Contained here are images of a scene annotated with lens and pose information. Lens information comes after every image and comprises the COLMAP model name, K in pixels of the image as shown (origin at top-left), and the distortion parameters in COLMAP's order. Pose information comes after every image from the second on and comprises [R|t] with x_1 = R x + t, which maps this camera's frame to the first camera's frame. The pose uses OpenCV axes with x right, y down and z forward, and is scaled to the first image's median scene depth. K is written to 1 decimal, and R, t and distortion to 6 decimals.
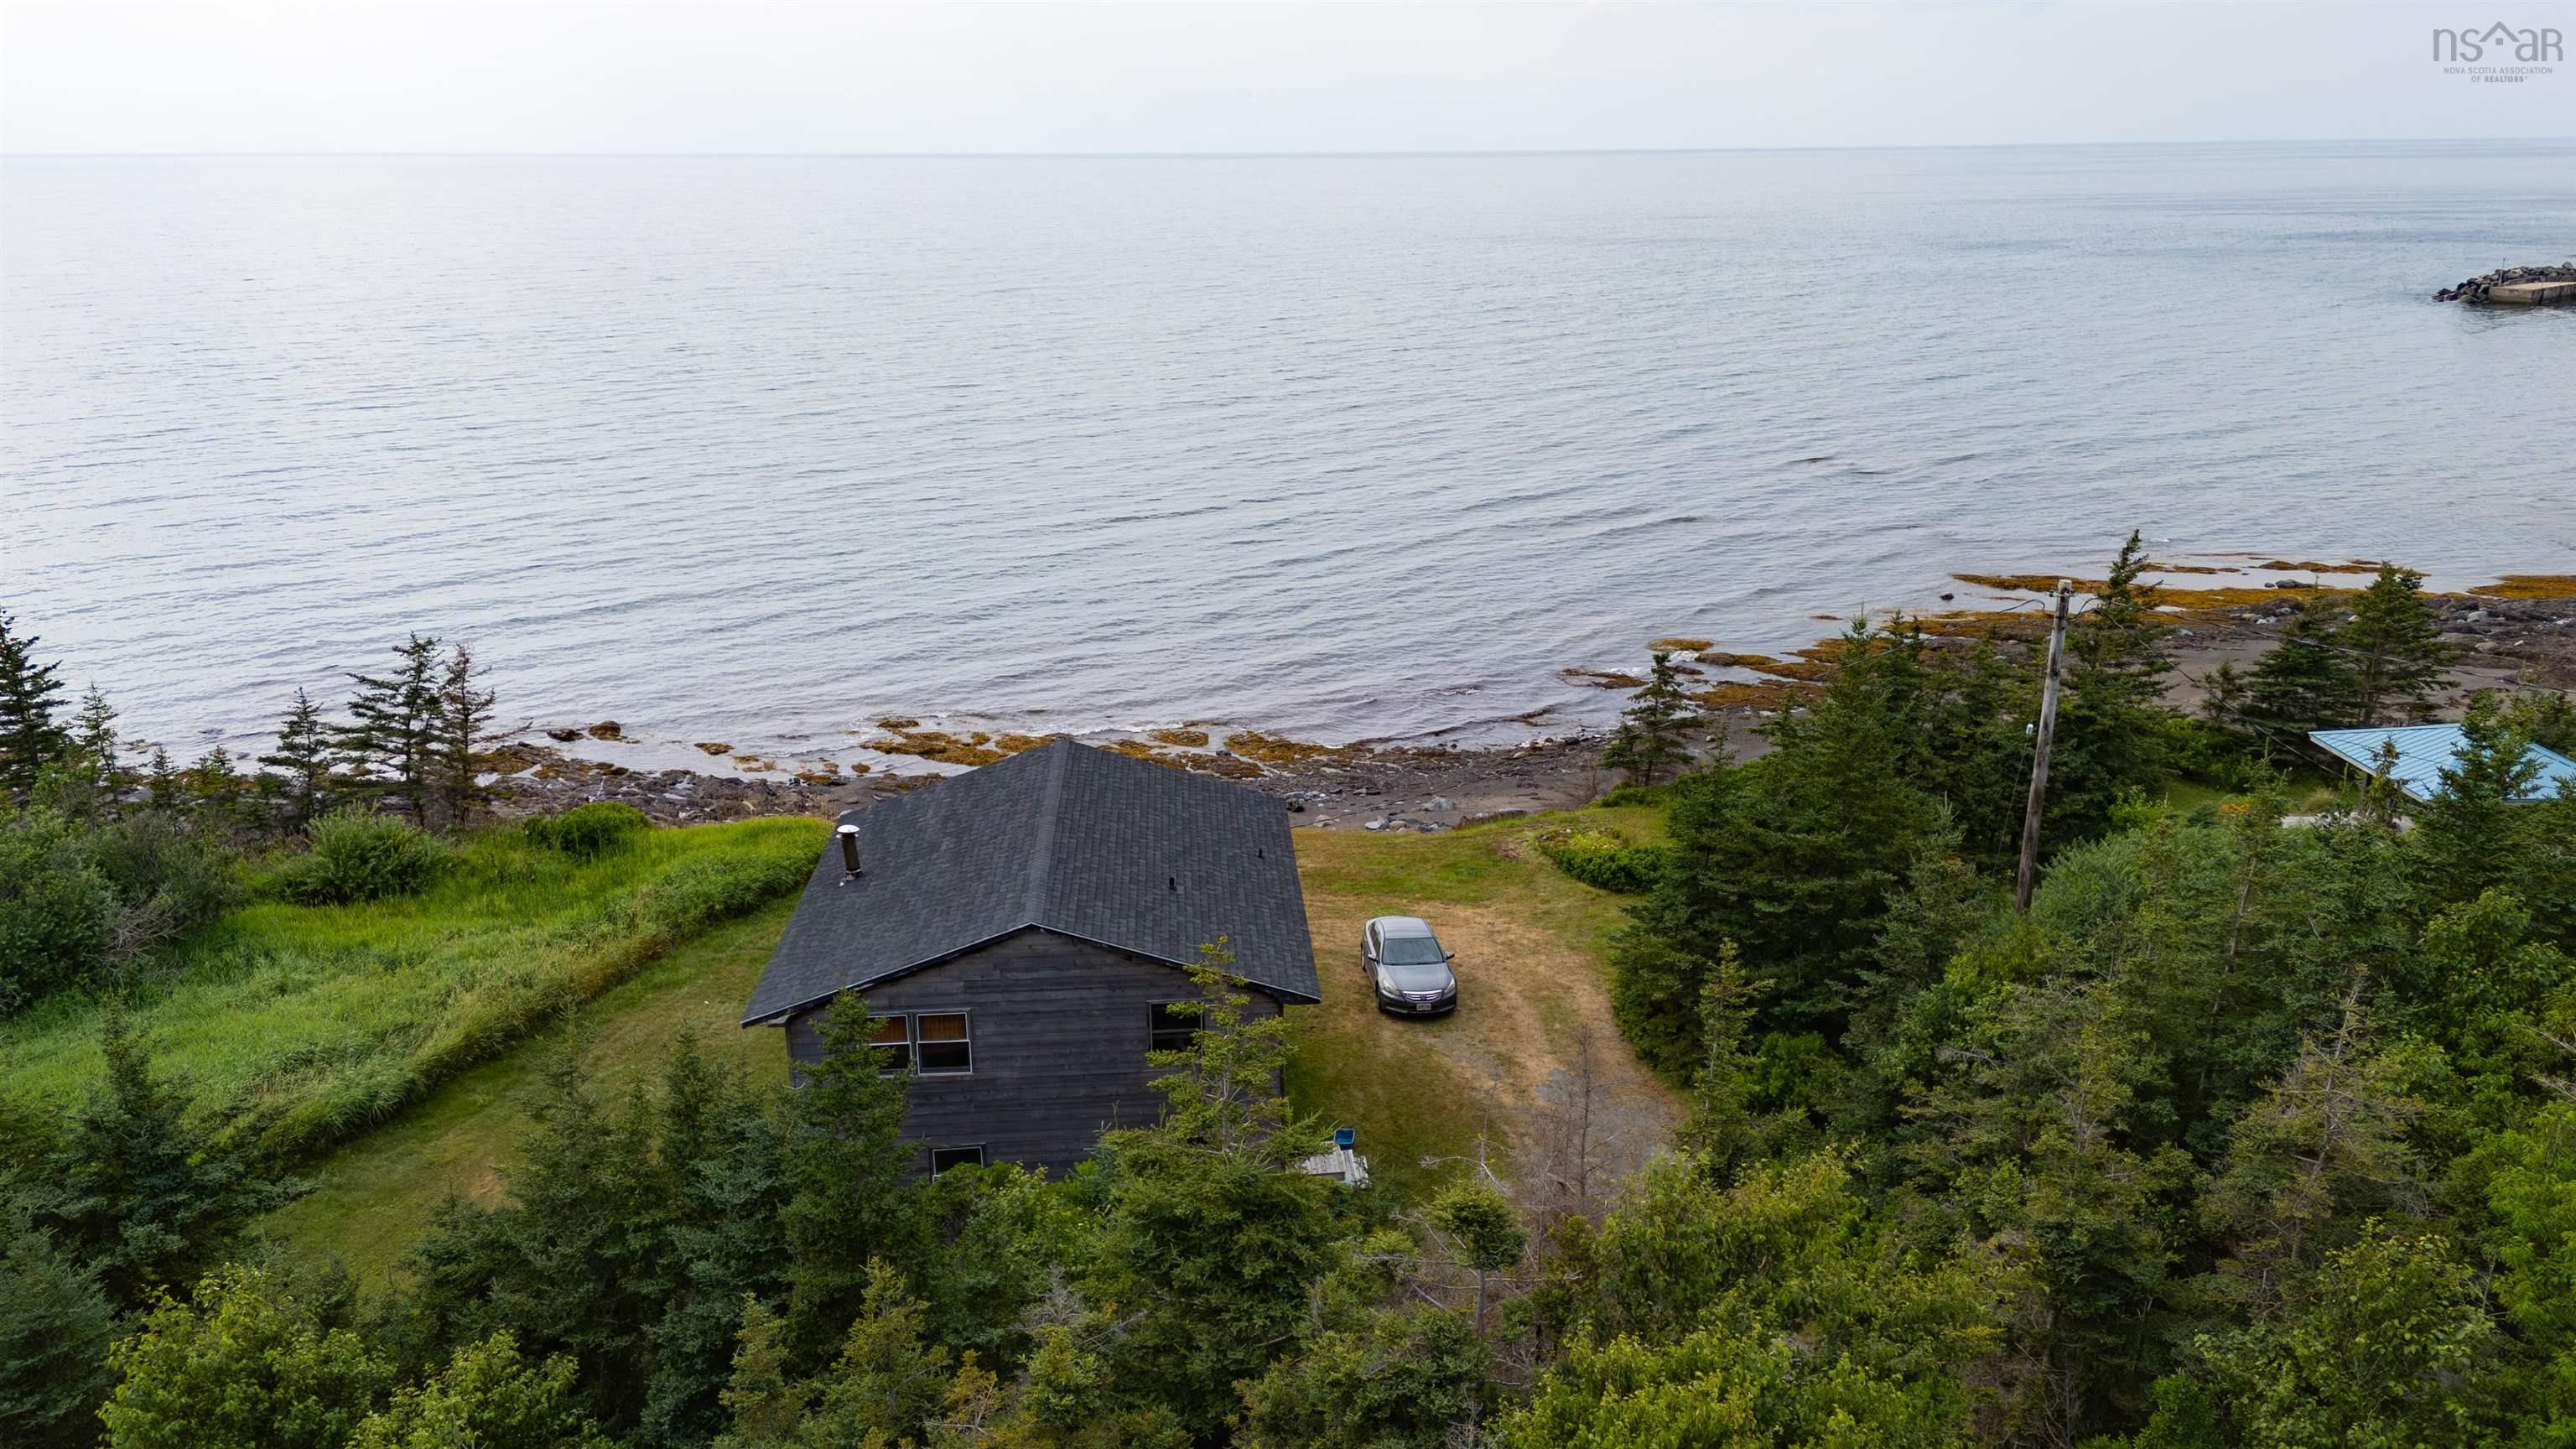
lens RADIAL K [[1890.8, 0, 1297.5], [0, 1890.8, 711.9], [0, 0, 1]] dist [0.091841, -0.099671]
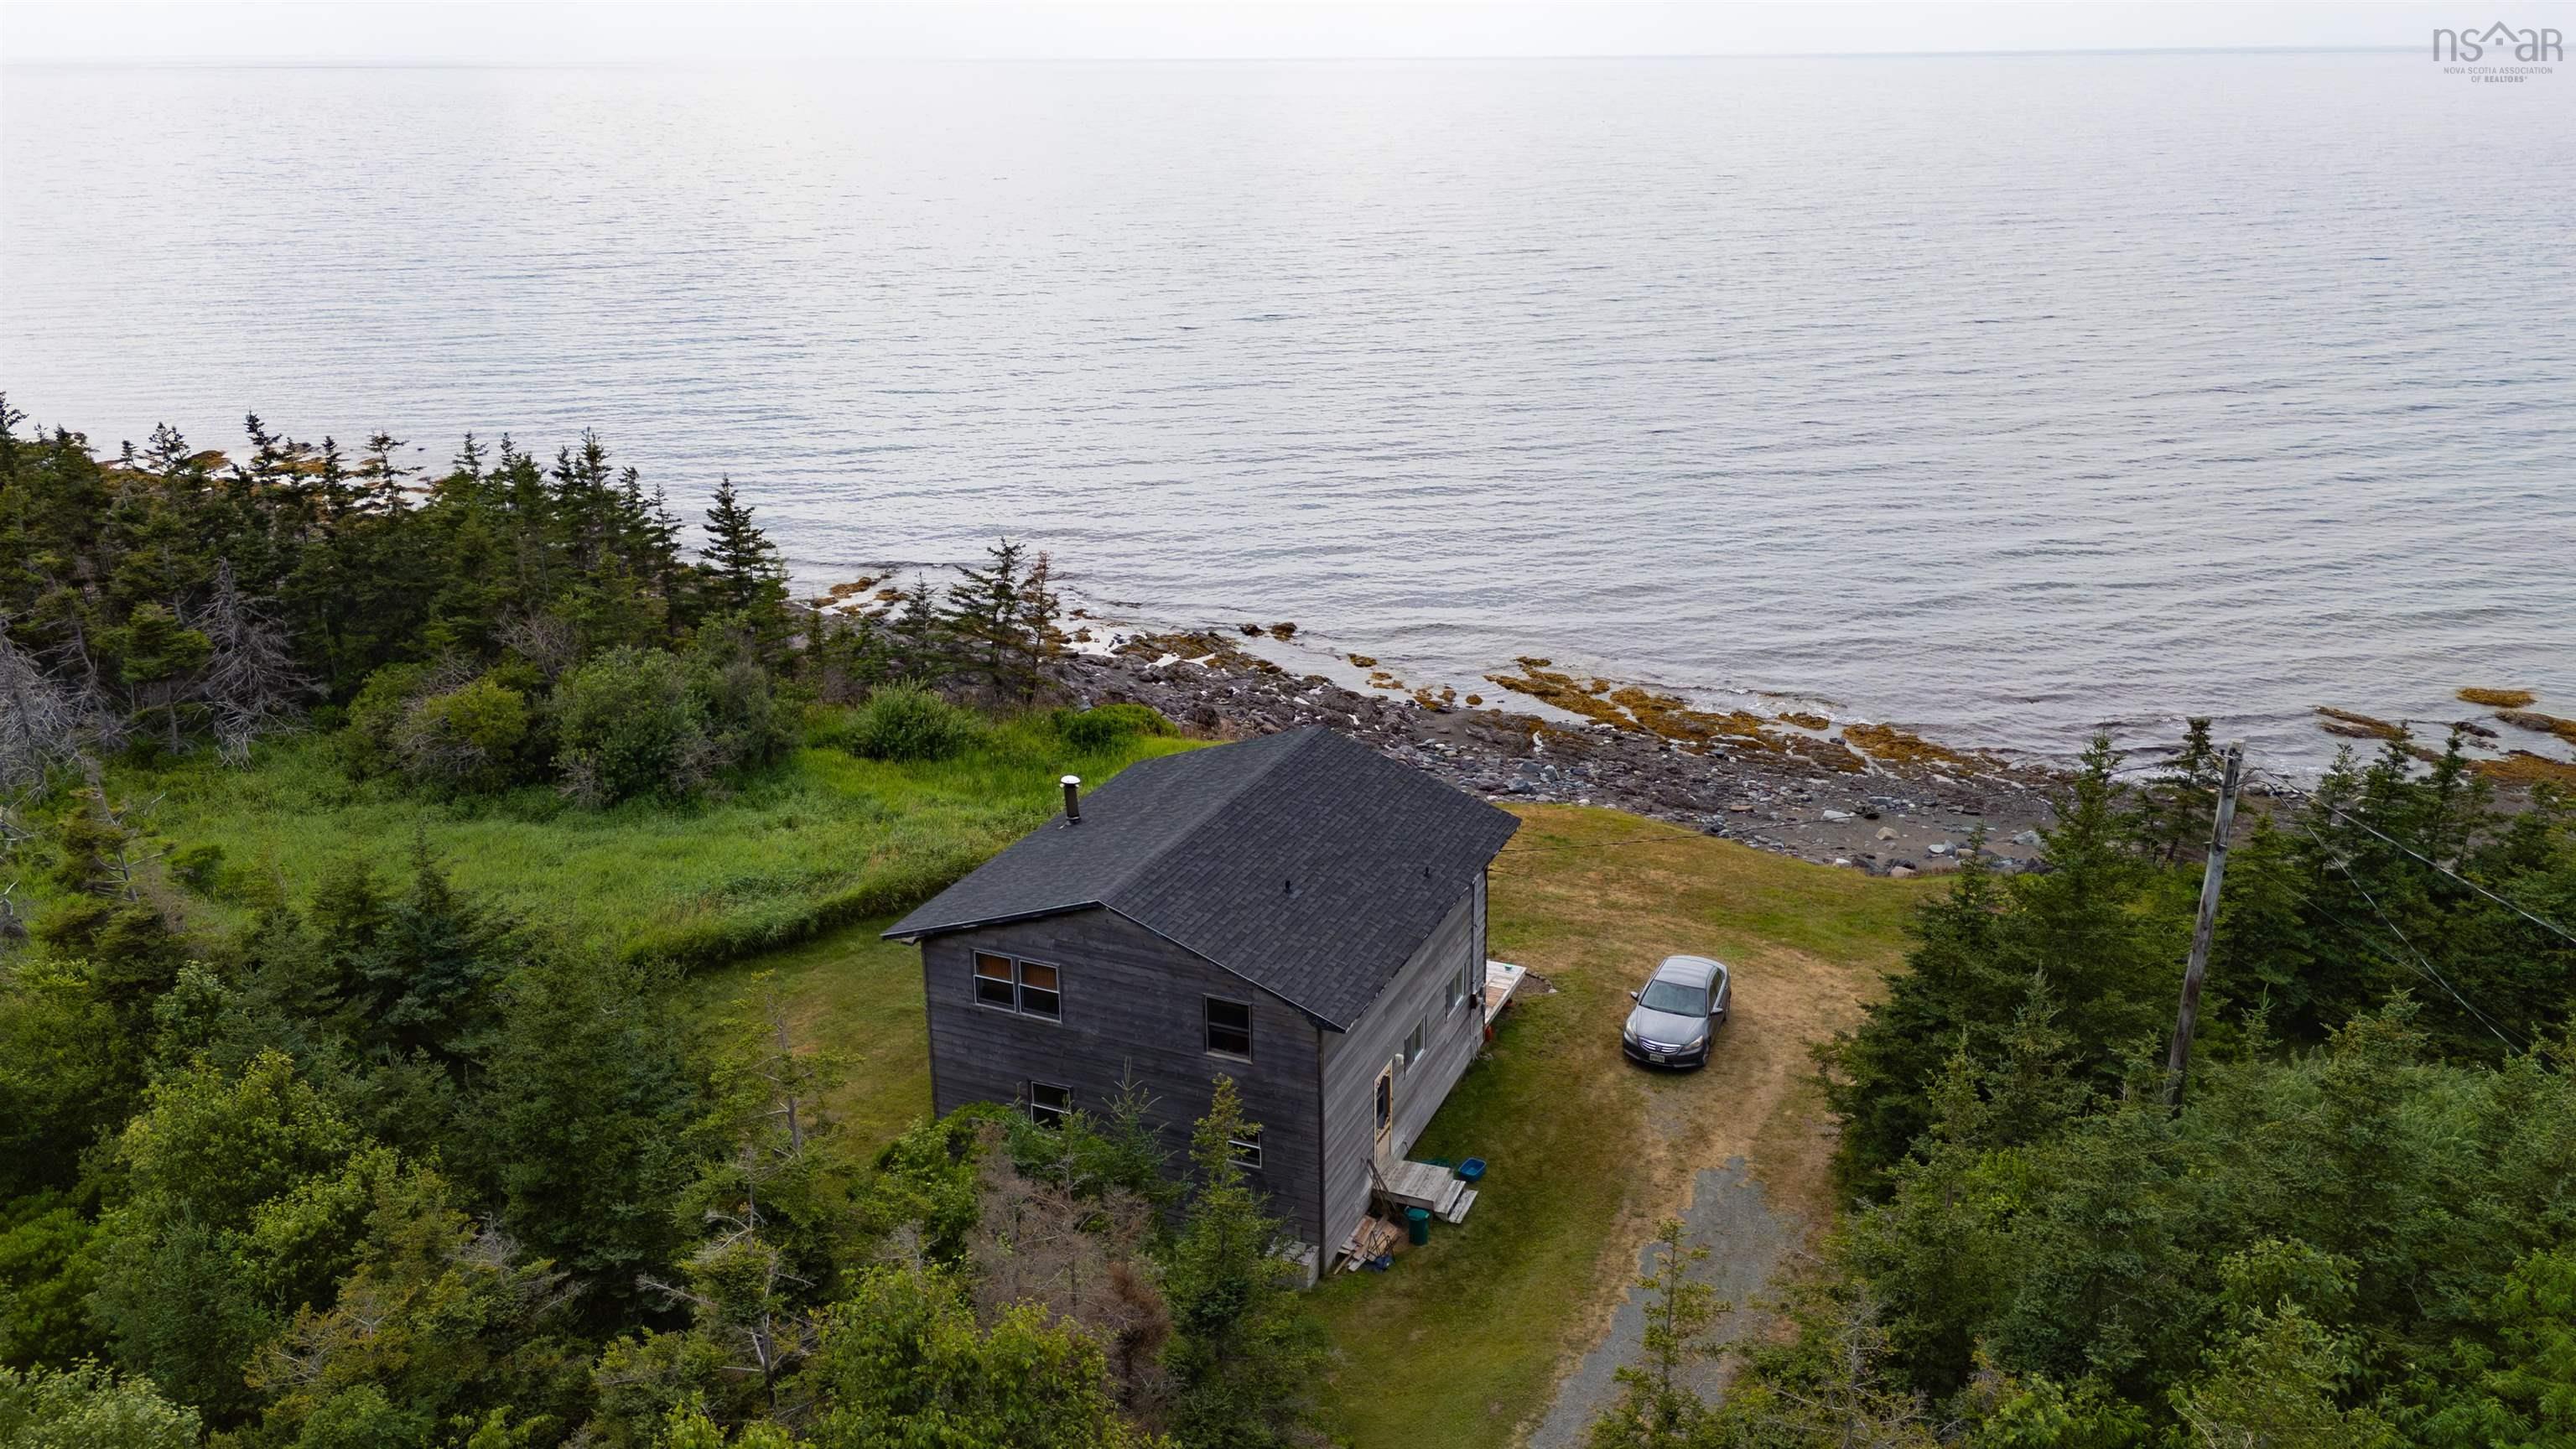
lens RADIAL K [[1890.8, 0, 1297.5], [0, 1890.8, 711.9], [0, 0, 1]] dist [0.091841, -0.099671]
pose [[0.882980, 0.152798, -0.443845, 0.225793], [-0.131547, 0.988197, 0.078497, -0.050380], [0.450601, -0.010925, 0.892659, 0.047915]]
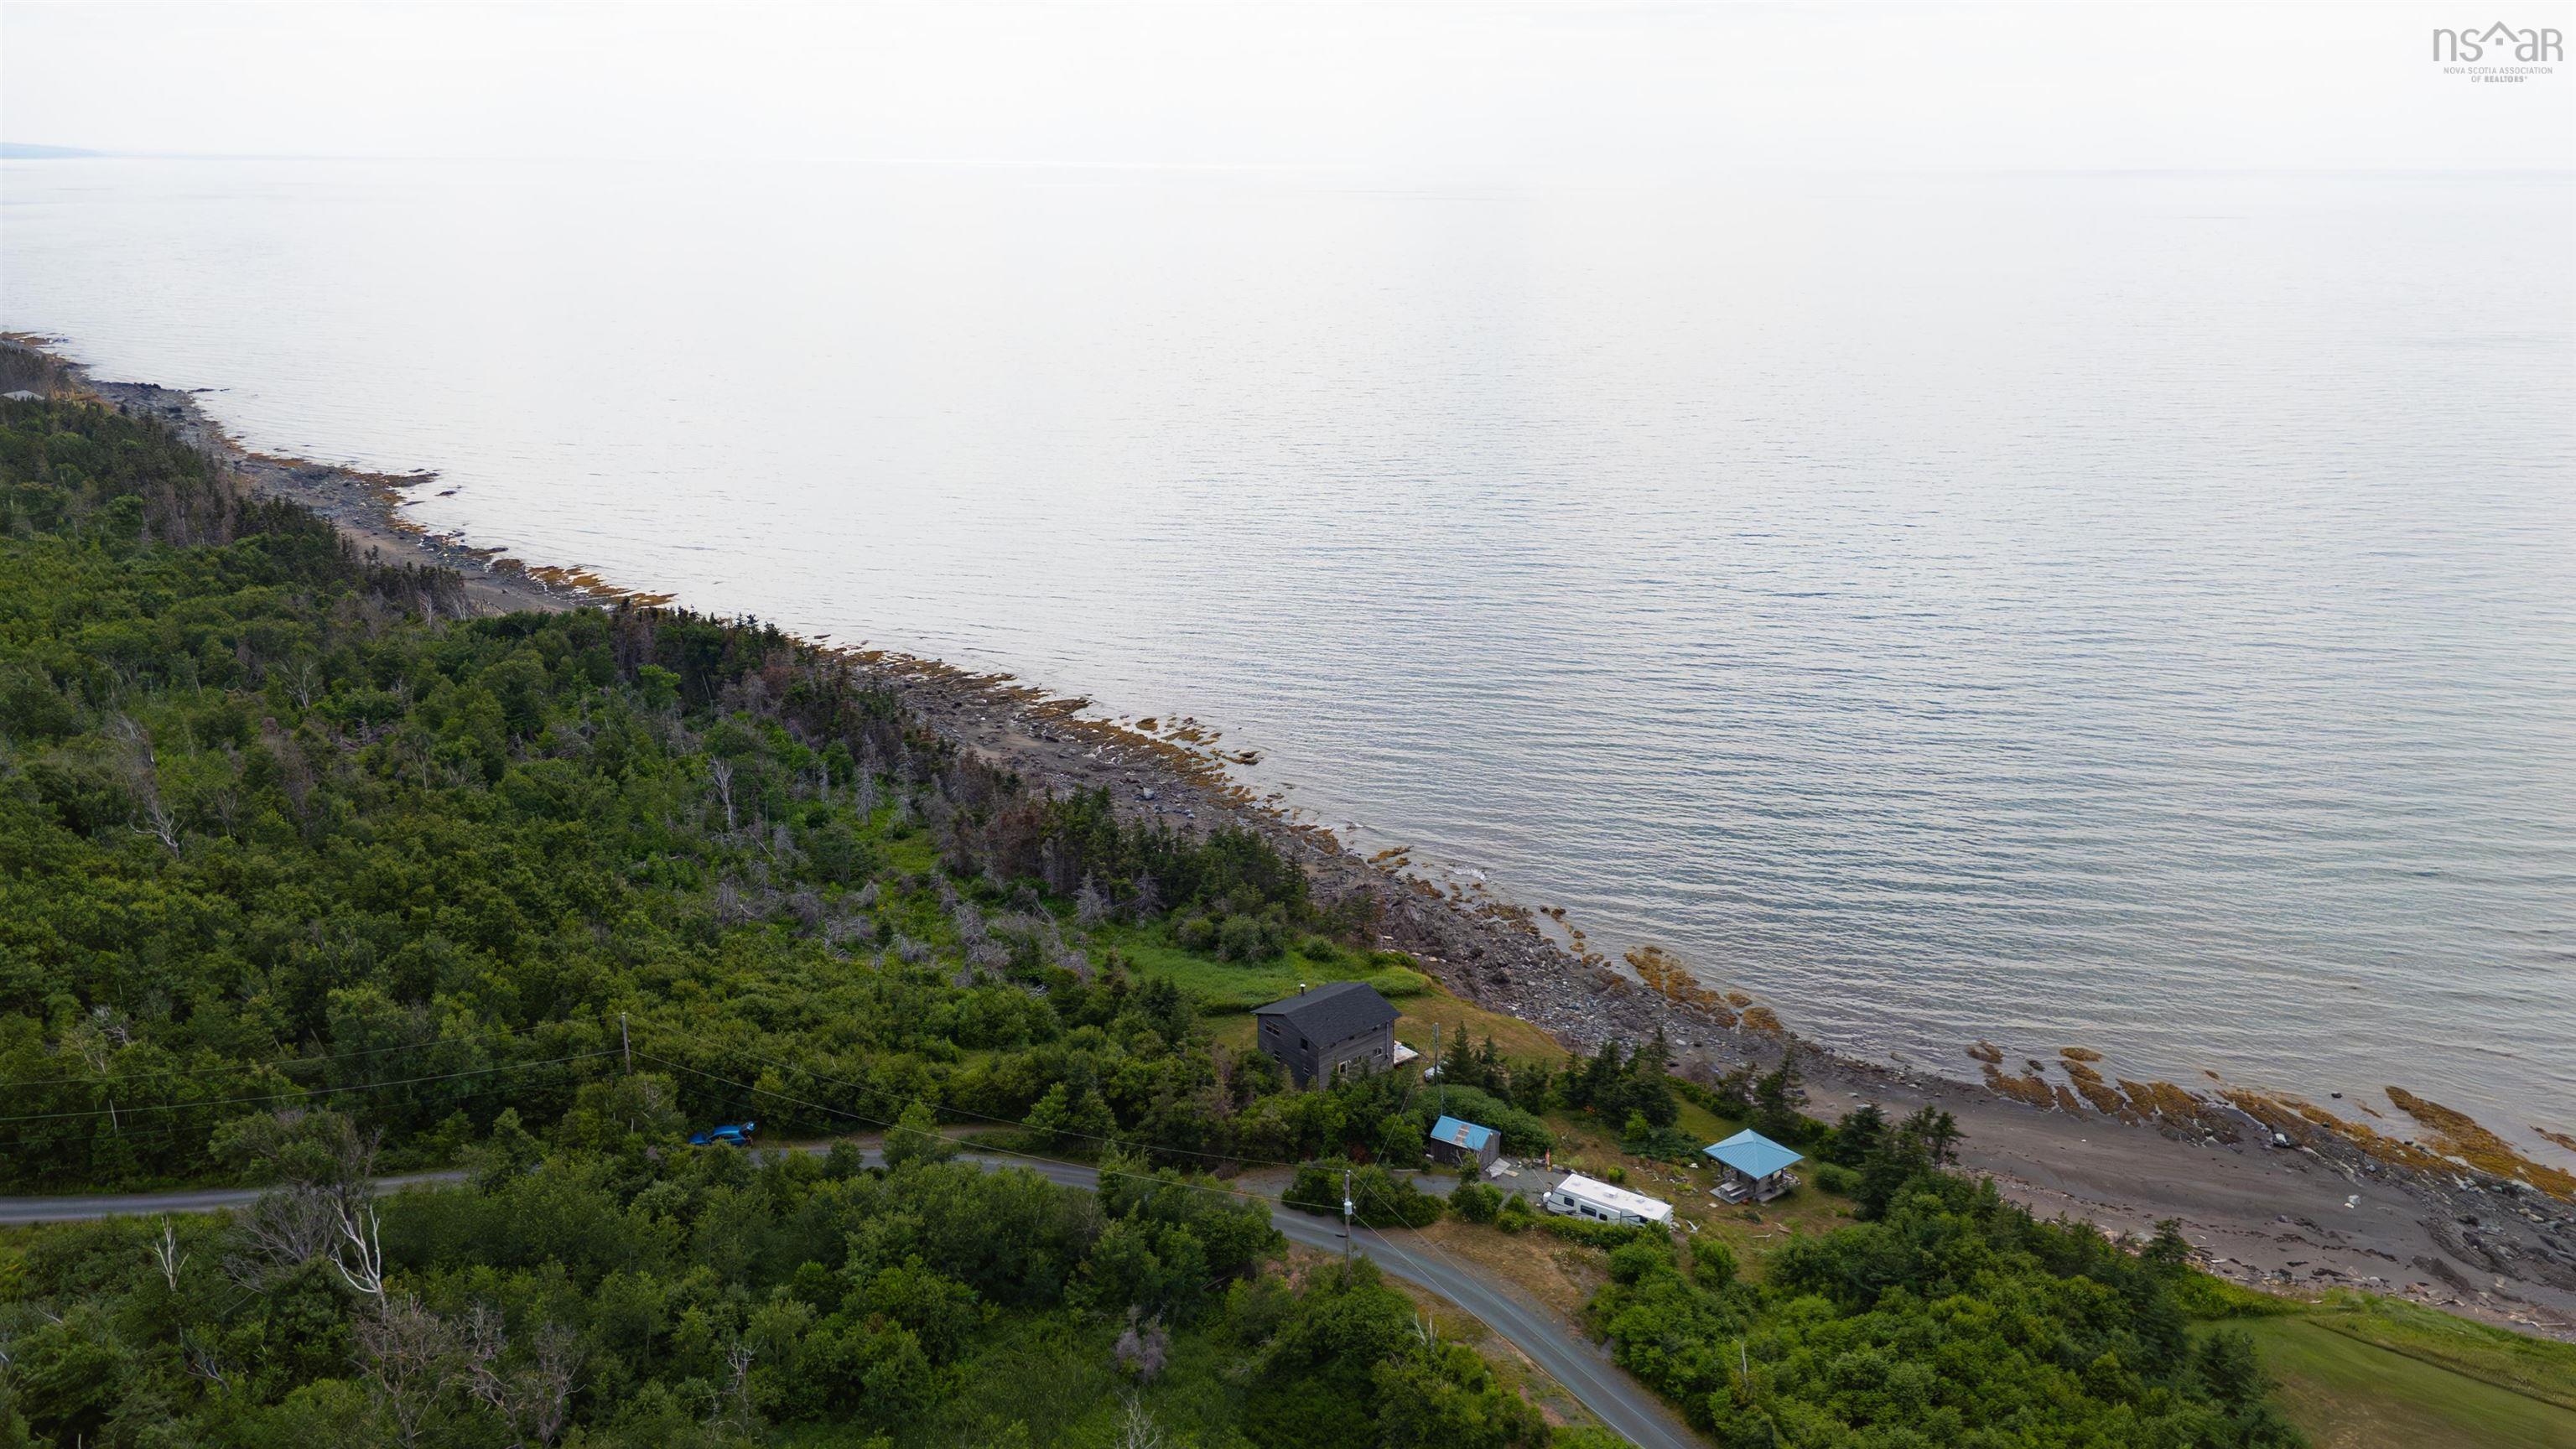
lens RADIAL K [[1890.8, 0, 1297.5], [0, 1890.8, 711.9], [0, 0, 1]] dist [0.091841, -0.099671]
pose [[0.596406, 0.233916, -0.767843, 2.019017], [-0.236162, 0.965392, 0.110664, -0.699590], [0.767156, 0.115335, 0.631007, -1.303456]]
